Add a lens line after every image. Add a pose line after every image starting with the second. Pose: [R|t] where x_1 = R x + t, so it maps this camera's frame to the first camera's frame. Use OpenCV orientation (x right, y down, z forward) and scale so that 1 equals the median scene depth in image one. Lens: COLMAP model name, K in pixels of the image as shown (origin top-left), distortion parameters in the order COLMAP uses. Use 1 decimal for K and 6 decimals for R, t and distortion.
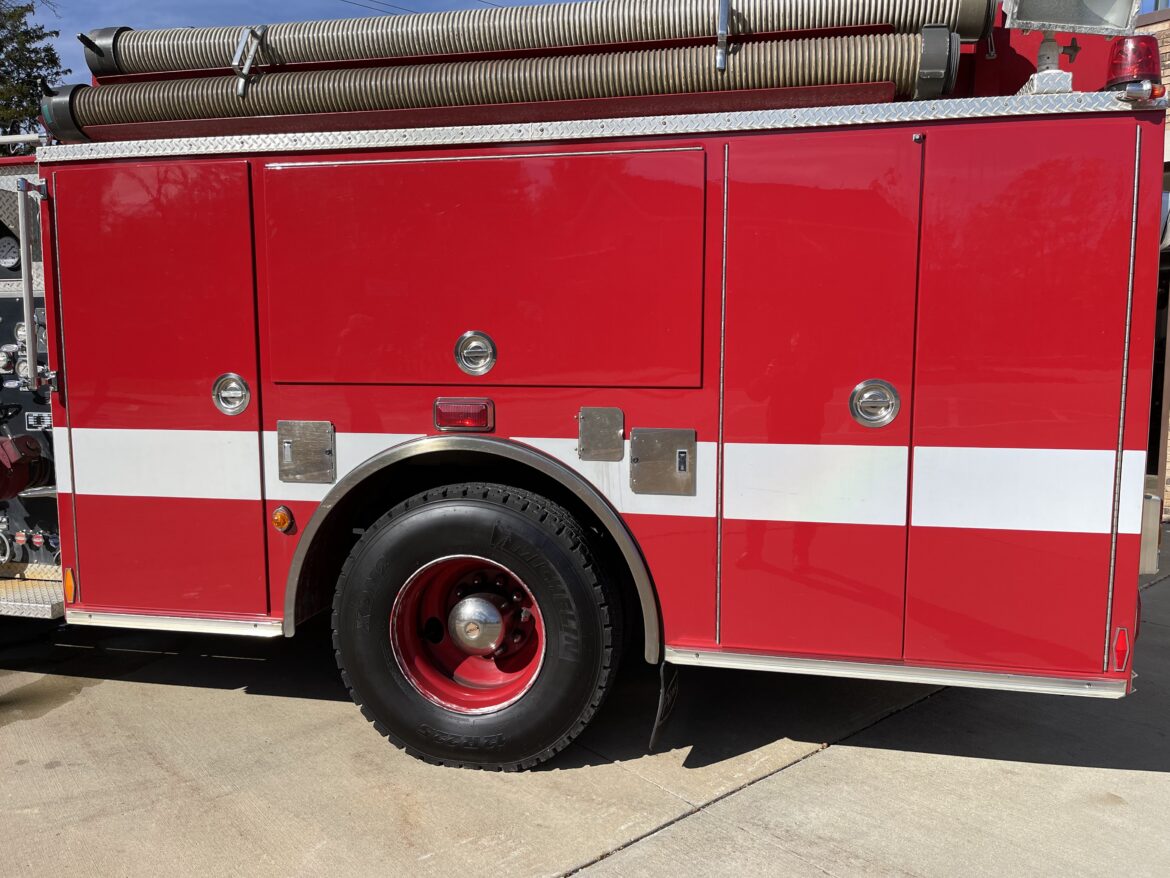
lens RADIAL K [[880.6, 0, 585.0], [0, 880.6, 439.0], [0, 0, 1]] dist [0.016553, -0.000680]
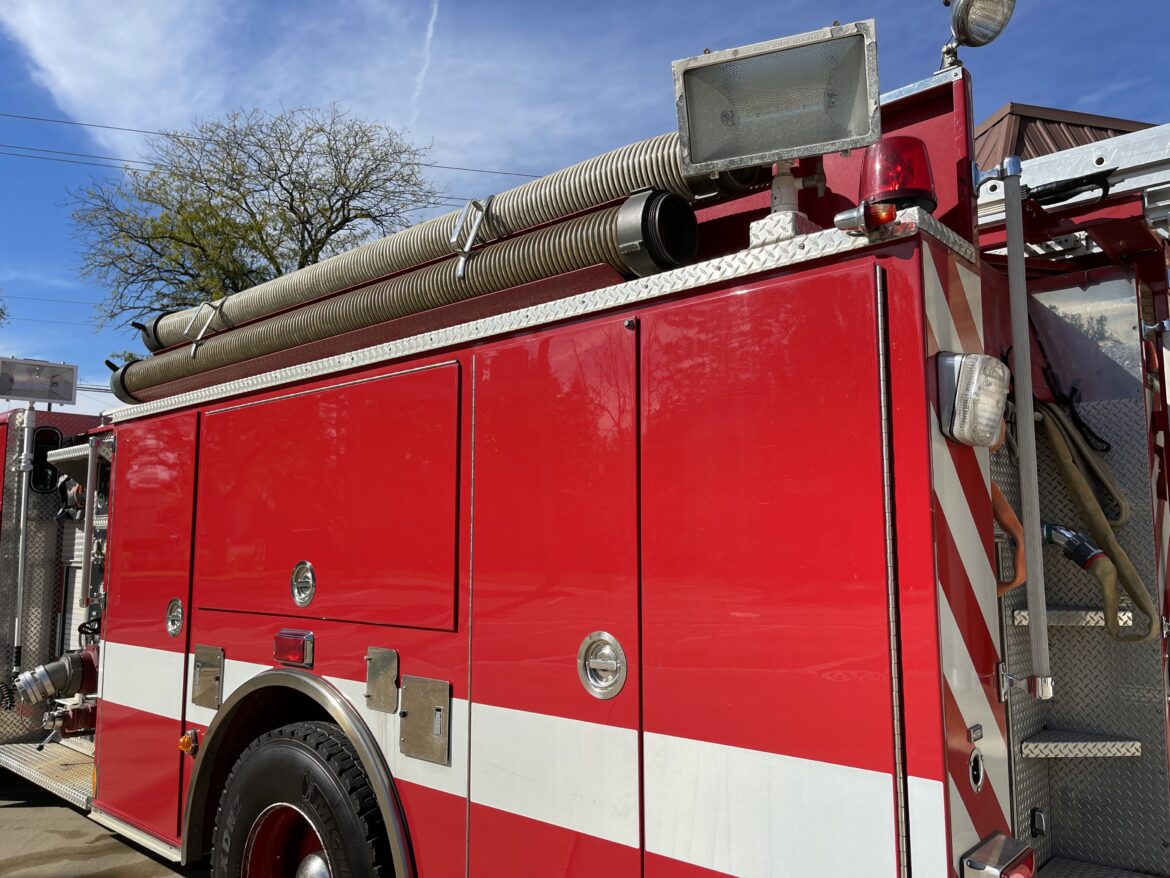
lens RADIAL K [[878.9, 0, 585.0], [0, 878.9, 439.0], [0, 0, 1]] dist [0.066488, -0.082640]
pose [[0.866787, -0.066550, -0.494218, 0.650673], [-0.039709, 0.978697, -0.201432, -0.071119], [0.497095, 0.194224, 0.845680, 0.302606]]
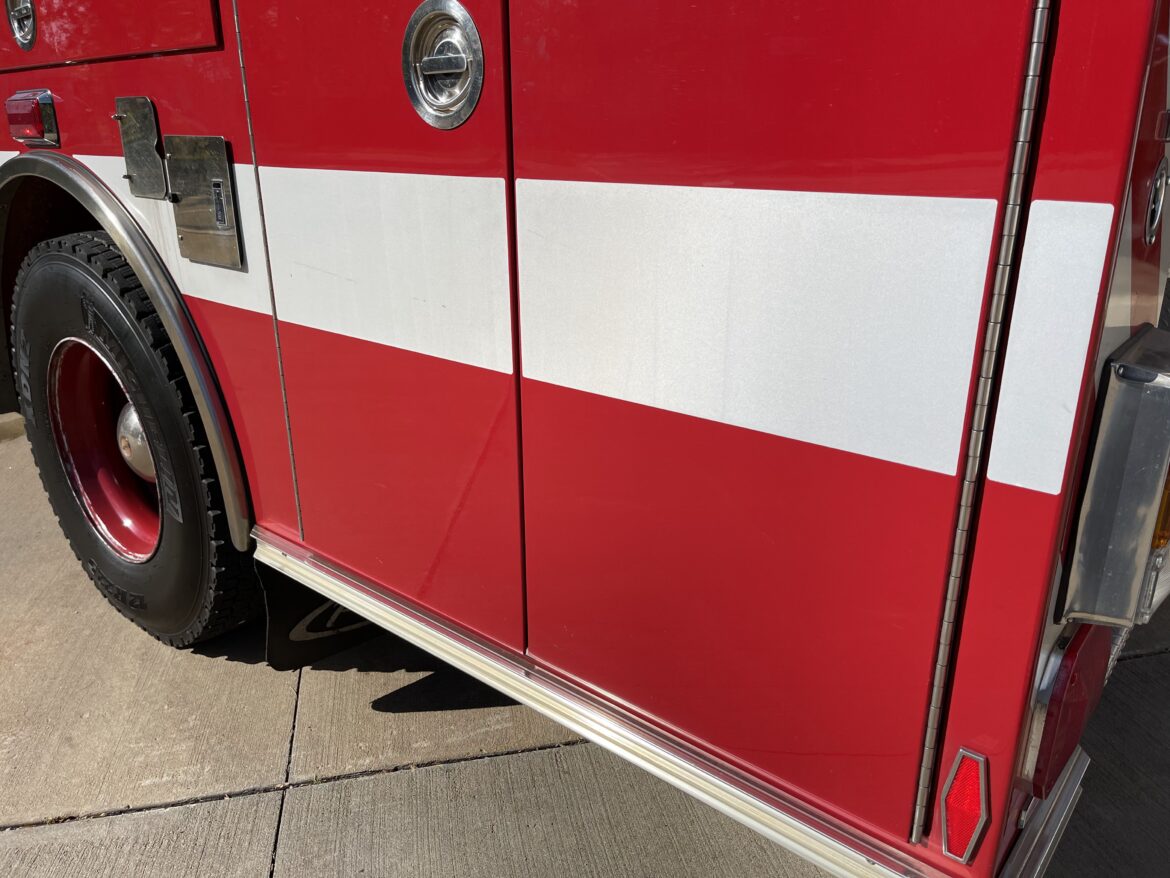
lens RADIAL K [[908.4, 0, 585.0], [0, 908.4, 439.0], [0, 0, 1]] dist [0.058707, -0.092664]
pose [[0.880326, 0.150674, -0.449804, 0.557150], [-0.033503, 0.965596, 0.257881, 0.013345], [0.473184, -0.211949, 0.855087, 0.597032]]
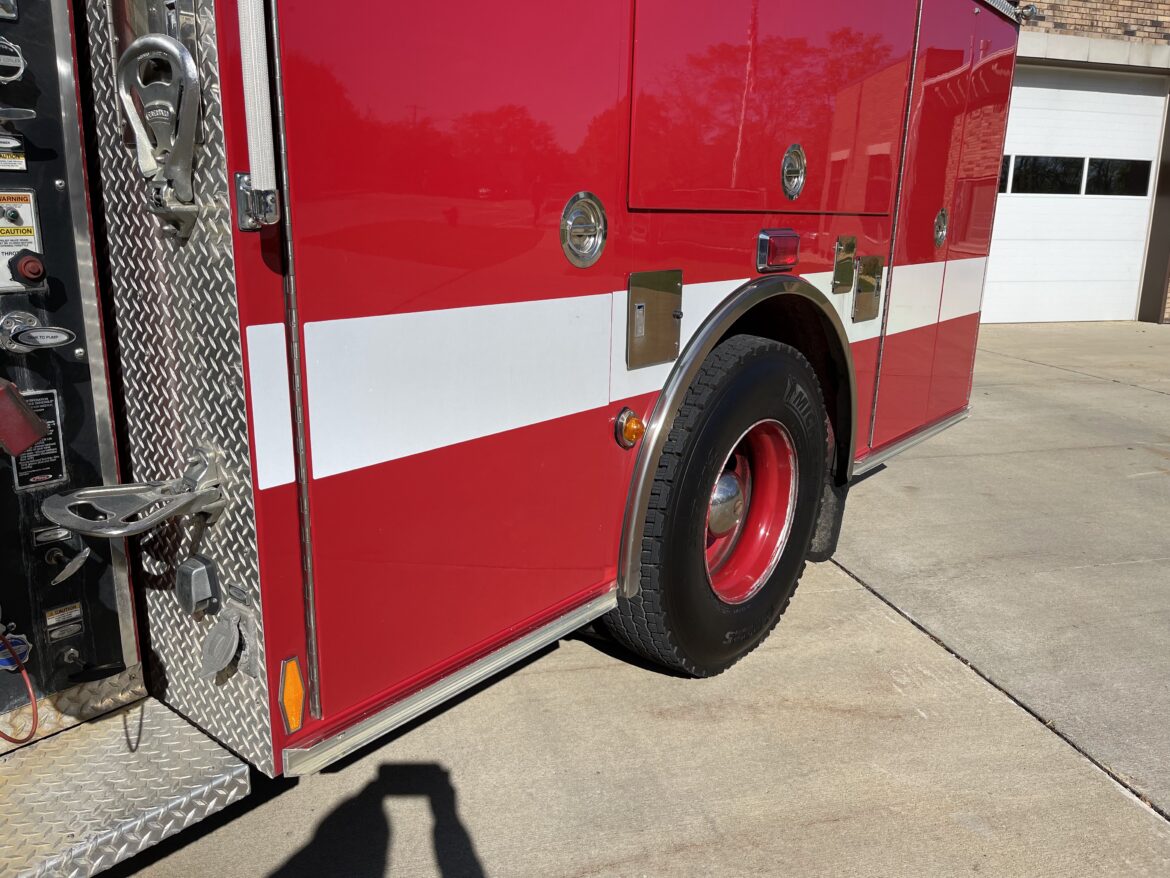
lens RADIAL K [[878.9, 0, 585.0], [0, 878.9, 439.0], [0, 0, 1]] dist [0.066488, -0.082640]
pose [[0.465717, -0.215018, 0.858414, -0.999417], [0.071537, 0.976005, 0.205661, -0.039605], [-0.882038, -0.034372, 0.469924, 0.788404]]
